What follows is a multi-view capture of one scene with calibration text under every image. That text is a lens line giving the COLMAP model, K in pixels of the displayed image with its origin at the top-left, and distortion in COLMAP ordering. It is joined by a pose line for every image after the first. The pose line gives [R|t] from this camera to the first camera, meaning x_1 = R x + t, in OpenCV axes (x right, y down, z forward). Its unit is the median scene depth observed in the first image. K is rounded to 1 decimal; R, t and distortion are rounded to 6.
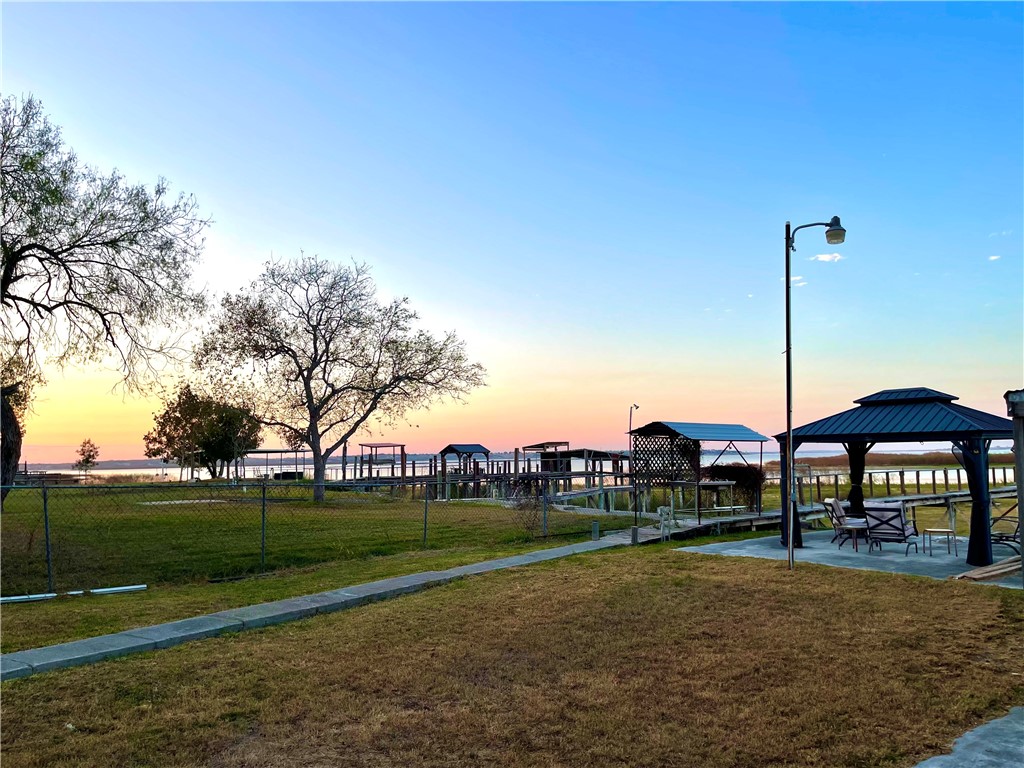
lens RADIAL K [[787.9, 0, 512.0], [0, 787.9, 384.0], [0, 0, 1]] dist [0.083635, -0.091735]
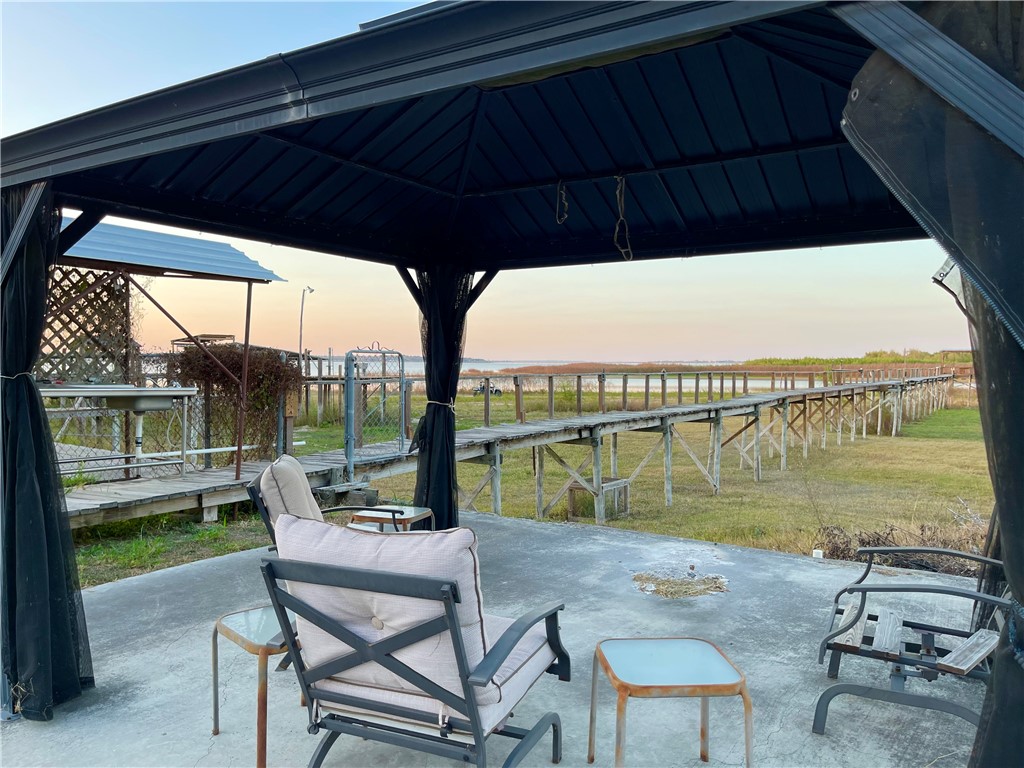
lens RADIAL K [[787.9, 0, 512.0], [0, 787.9, 384.0], [0, 0, 1]] dist [0.083635, -0.091735]
pose [[0.950435, 0.017632, 0.310422, 0.380319], [-0.054357, 0.992438, 0.110055, 0.087126], [-0.306134, -0.121474, 0.944207, 0.730525]]
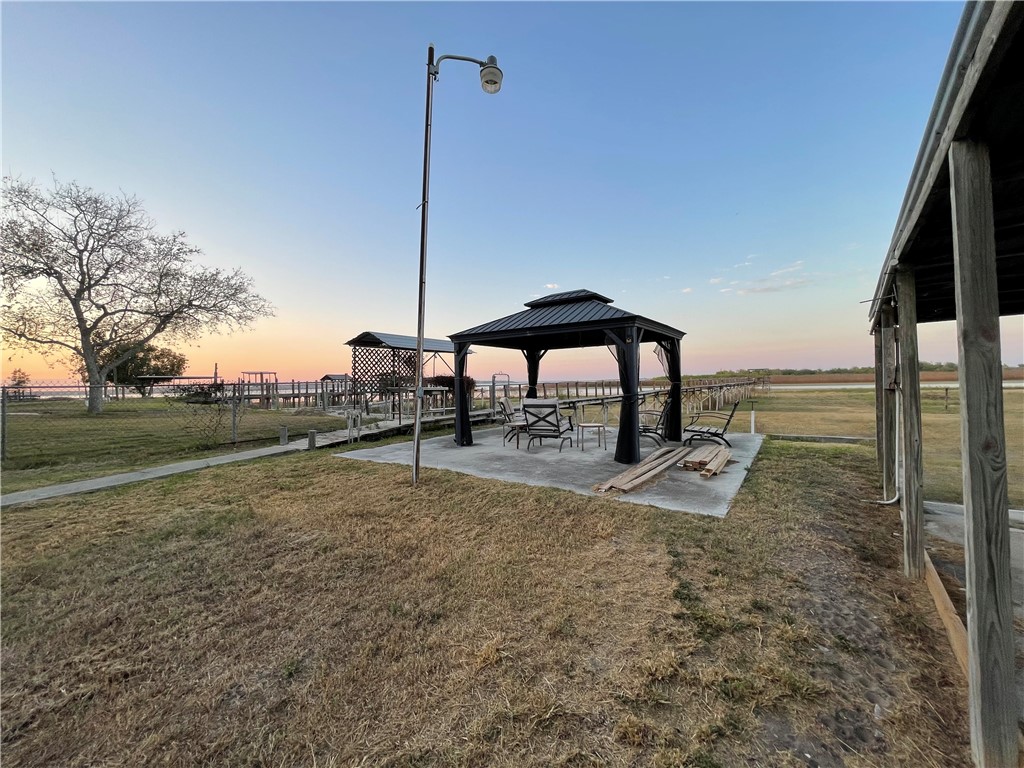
lens RADIAL K [[412.8, 0, 512.0], [0, 412.8, 384.0], [0, 0, 1]] dist [-0.001267, -0.000257]
pose [[0.962839, -0.004861, 0.270031, 0.254574], [-0.019289, 0.996047, 0.086706, 0.075534], [-0.269386, -0.088693, 0.958940, 0.457749]]
